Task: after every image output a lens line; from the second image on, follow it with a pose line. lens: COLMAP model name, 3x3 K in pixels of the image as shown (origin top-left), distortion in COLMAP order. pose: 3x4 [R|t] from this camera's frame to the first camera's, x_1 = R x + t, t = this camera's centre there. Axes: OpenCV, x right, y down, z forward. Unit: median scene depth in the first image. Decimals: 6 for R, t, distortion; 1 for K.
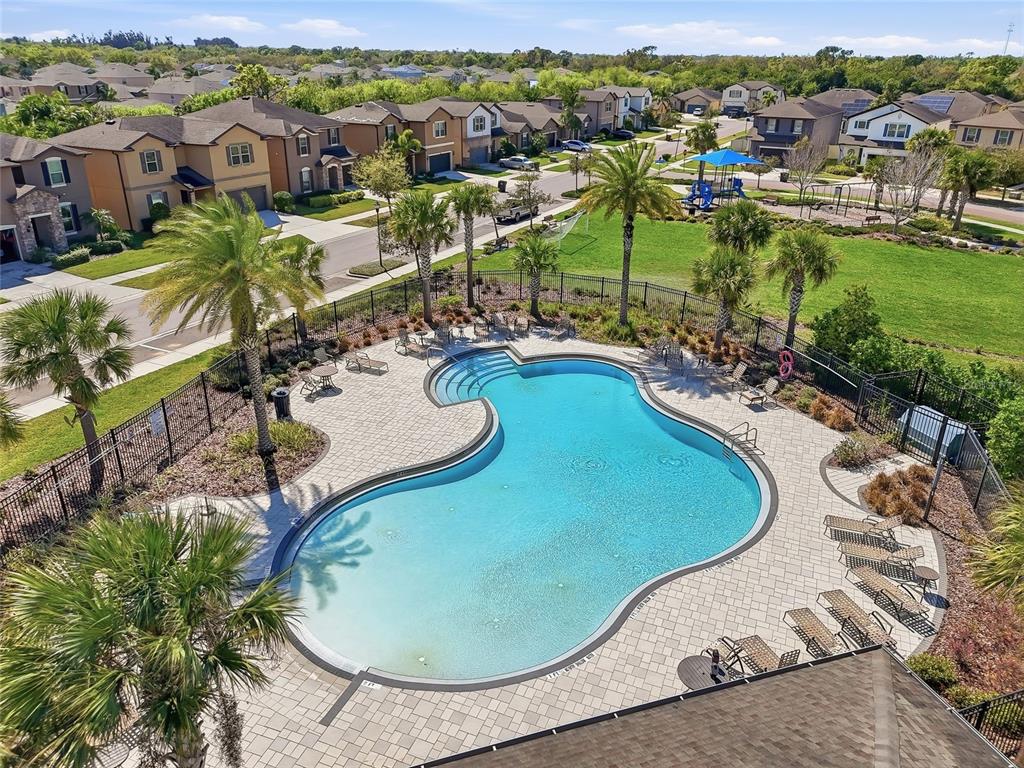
lens RADIAL K [[741.2, 0, 512.0], [0, 741.2, 384.0], [0, 0, 1]] dist [0.016142, -0.004485]
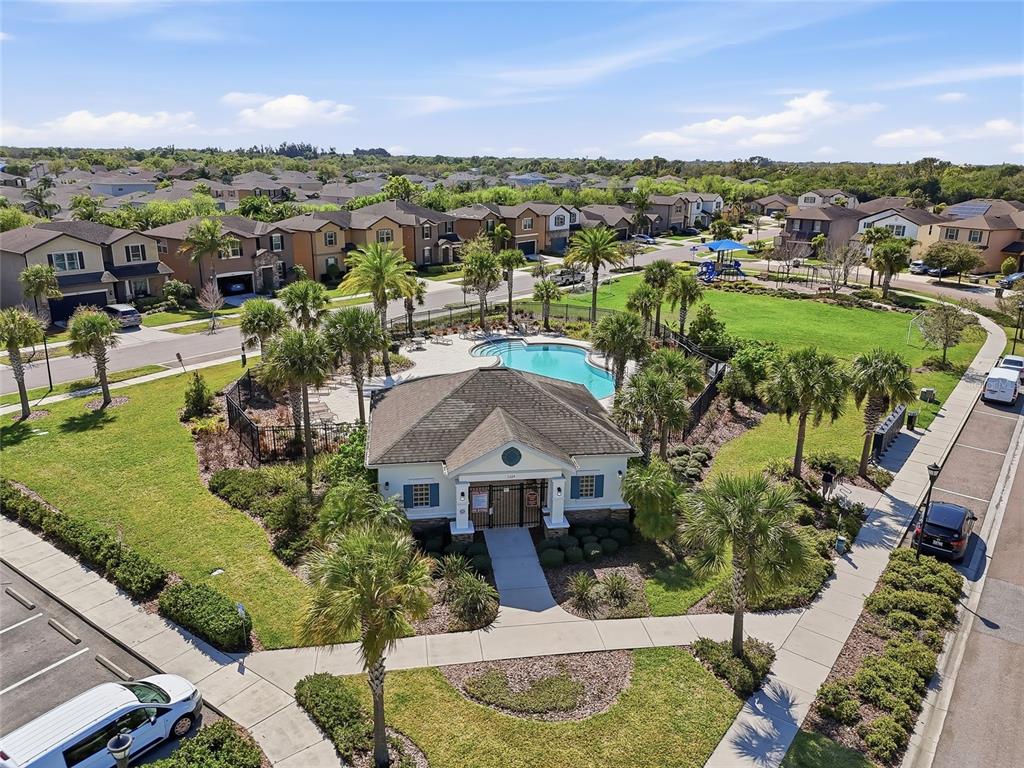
lens RADIAL K [[738.8, 0, 512.0], [0, 738.8, 384.0], [0, 0, 1]] dist [0.065085, -0.094349]
pose [[0.985946, 0.048757, -0.159792, 0.093895], [-0.068430, 0.990410, -0.120022, 0.098625], [0.152408, 0.129270, 0.979827, -0.259063]]
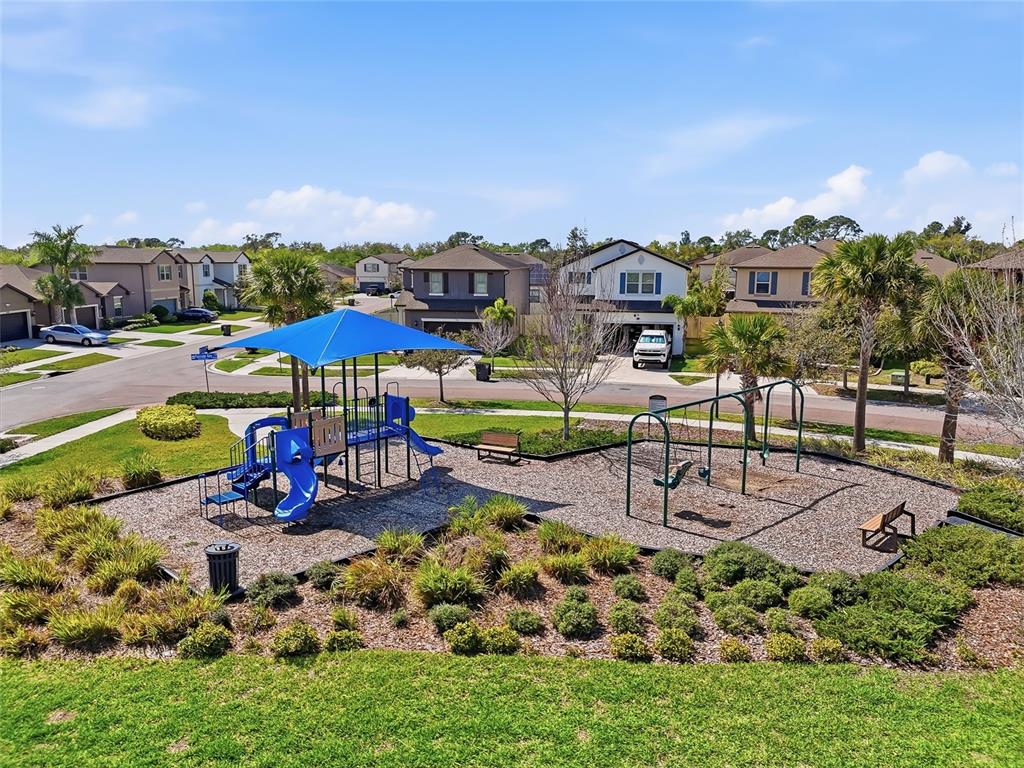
lens RADIAL K [[738.8, 0, 512.0], [0, 738.8, 384.0], [0, 0, 1]] dist [0.065085, -0.094349]
pose [[0.898542, -0.078470, 0.431816, 0.154507], [0.181511, 0.962243, -0.202836, -0.151956], [-0.399596, 0.260636, 0.878858, 0.510900]]
